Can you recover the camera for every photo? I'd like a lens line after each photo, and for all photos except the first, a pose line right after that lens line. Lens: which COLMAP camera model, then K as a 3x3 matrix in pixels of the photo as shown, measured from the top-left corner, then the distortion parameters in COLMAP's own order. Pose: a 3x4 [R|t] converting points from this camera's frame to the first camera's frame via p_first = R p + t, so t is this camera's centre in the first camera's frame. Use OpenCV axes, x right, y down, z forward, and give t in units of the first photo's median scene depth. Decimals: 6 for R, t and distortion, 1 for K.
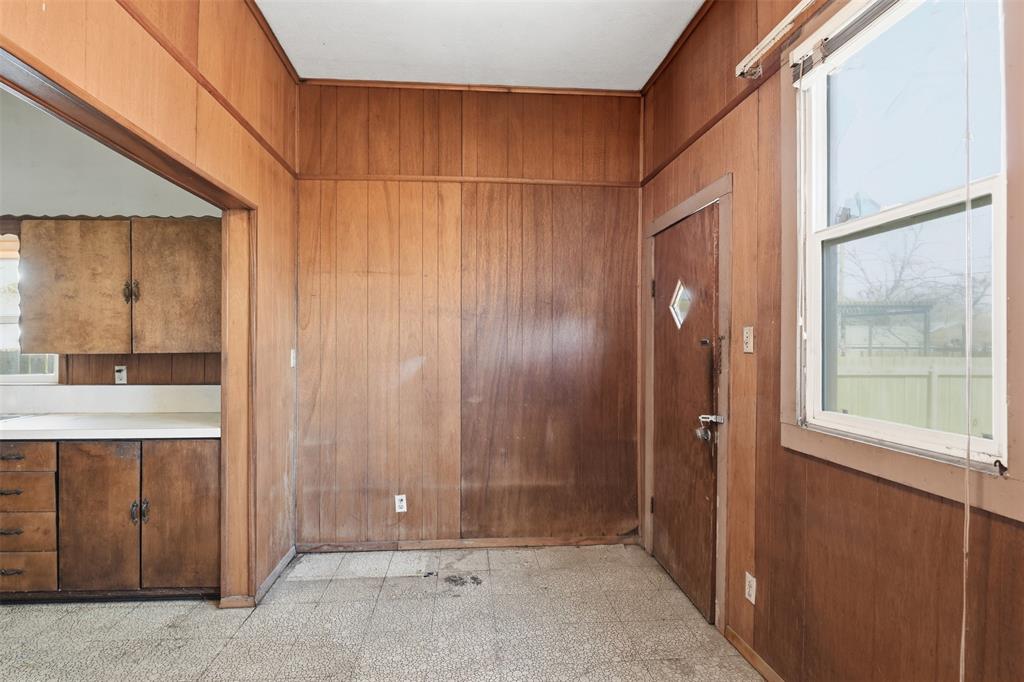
lens RADIAL K [[487.3, 0, 493.9], [0, 487.3, 348.7], [0, 0, 1]] dist [-0.006856, -0.007709]
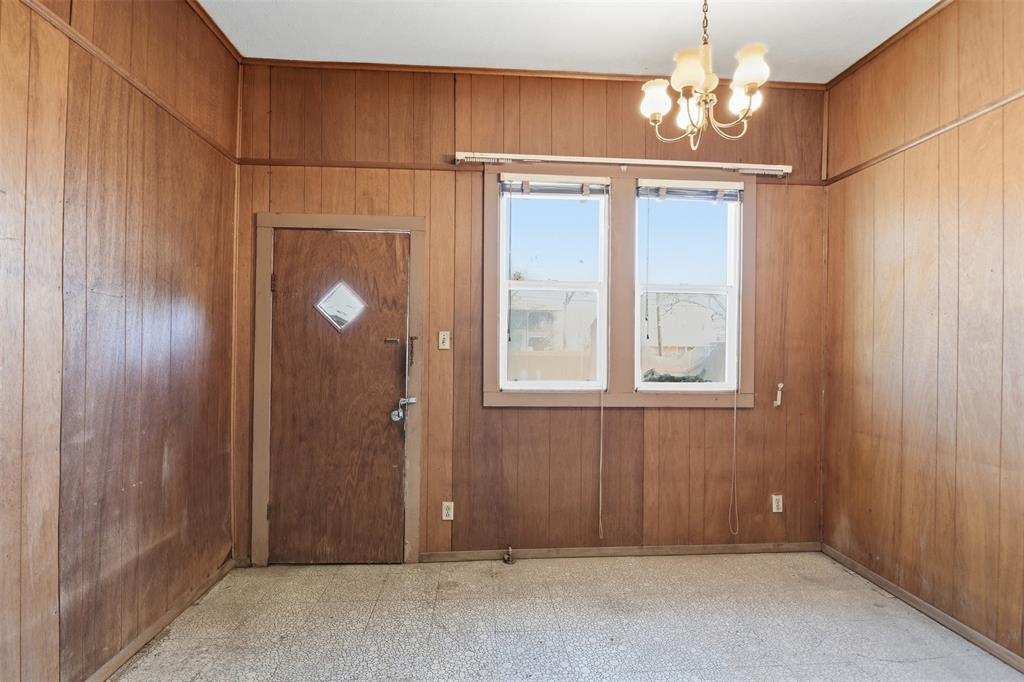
lens RADIAL K [[487.3, 0, 504.5], [0, 487.3, 343.6], [0, 0, 1]] dist [-0.006856, -0.007709]
pose [[0.020092, 0.001280, 0.999797, -0.690757], [-0.003710, 0.999992, -0.001206, -0.005804], [-0.999791, -0.003685, 0.020096, 0.596140]]
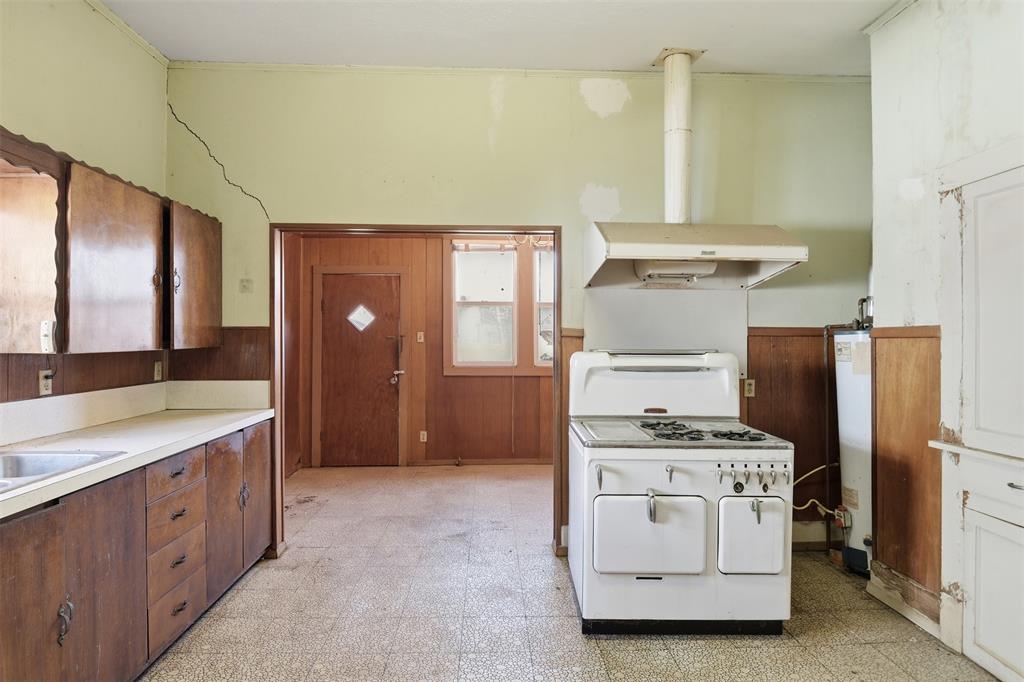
lens RADIAL K [[552.9, 0, 504.9], [0, 552.9, 337.7], [0, 0, 1]] dist [-0.012718, -0.004015]
pose [[0.045805, 0.000659, 0.998950, -1.719865], [0.003006, 0.999995, -0.000797, -0.009918], [-0.998946, 0.003039, 0.045803, 0.330120]]
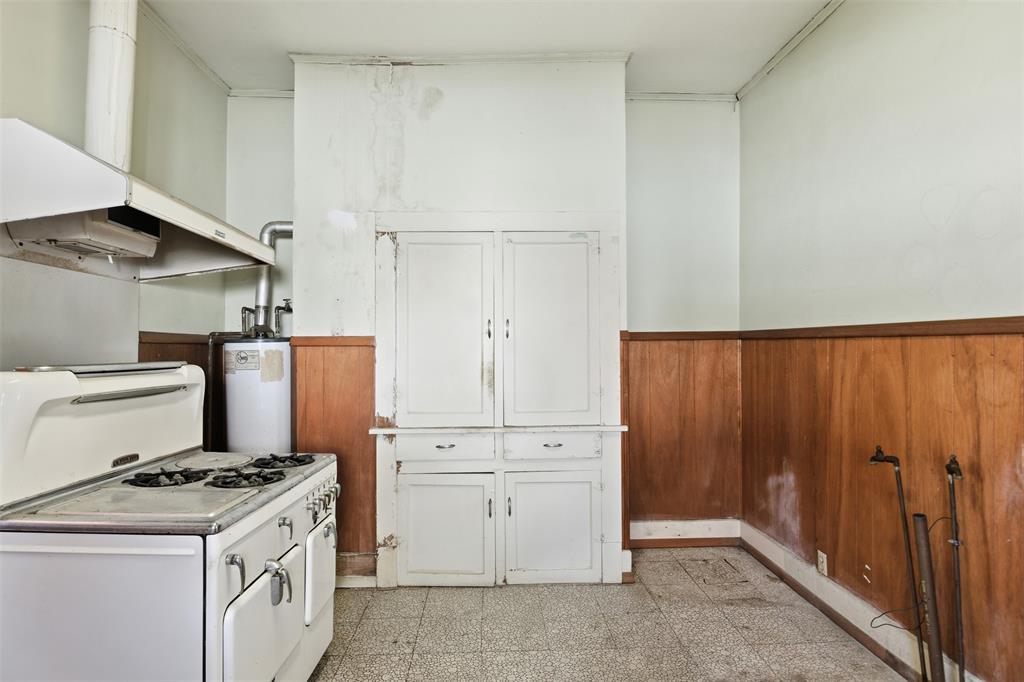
lens RADIAL K [[518.3, 0, 503.2], [0, 518.3, 340.7], [0, 0, 1]] dist [-0.005283, -0.006236]
pose [[-0.998766, -0.001200, 0.049647, -1.108994], [-0.001755, 0.999936, -0.011150, -0.008224], [-0.049631, -0.011223, -0.998705, 0.713916]]
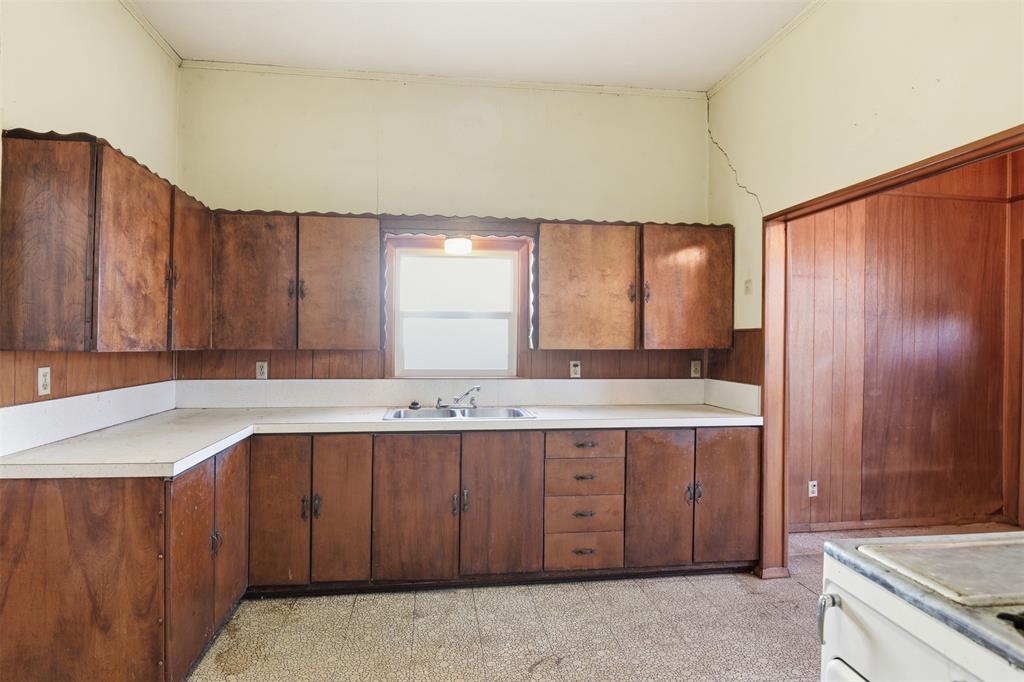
lens RADIAL K [[543.6, 0, 507.9], [0, 543.6, 339.8], [0, 0, 1]] dist [-0.005337, -0.009968]
pose [[0.998089, 0.007795, 0.061306, -1.108777], [-0.007621, 0.999966, -0.003073, -0.005609], [-0.061327, 0.002600, 0.998114, -0.191457]]
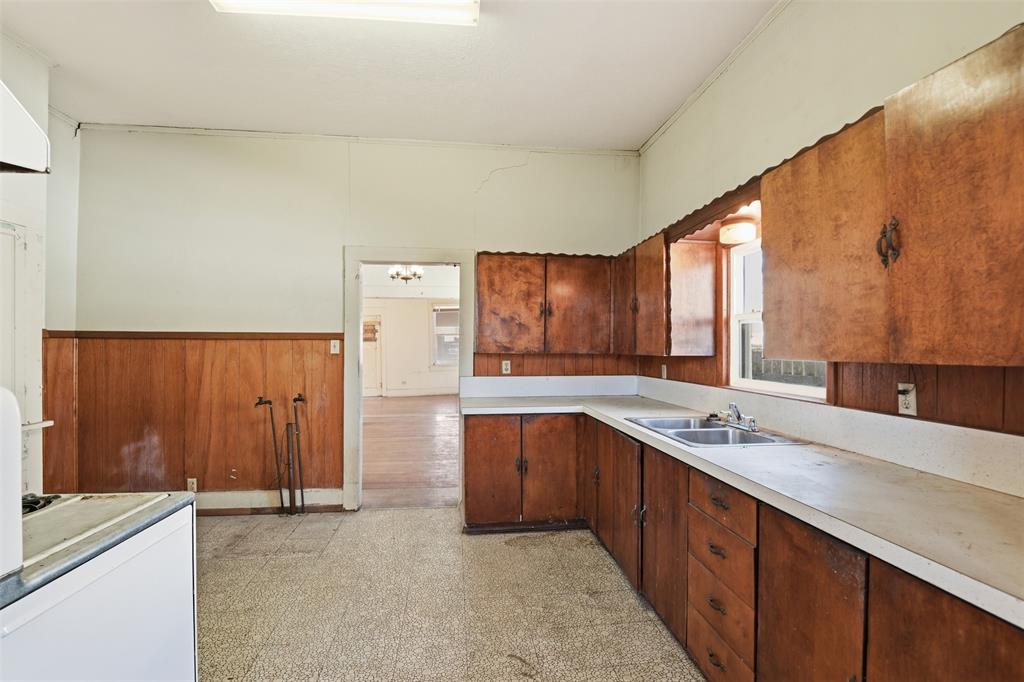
lens RADIAL K [[487.3, 0, 505.4], [0, 487.3, 342.9], [0, 0, 1]] dist [-0.006856, -0.007709]
pose [[0.031444, -0.005973, -0.999488, -0.250521], [-0.002200, 0.999979, -0.006045, -0.007968], [0.999503, 0.002389, 0.031430, 0.576095]]
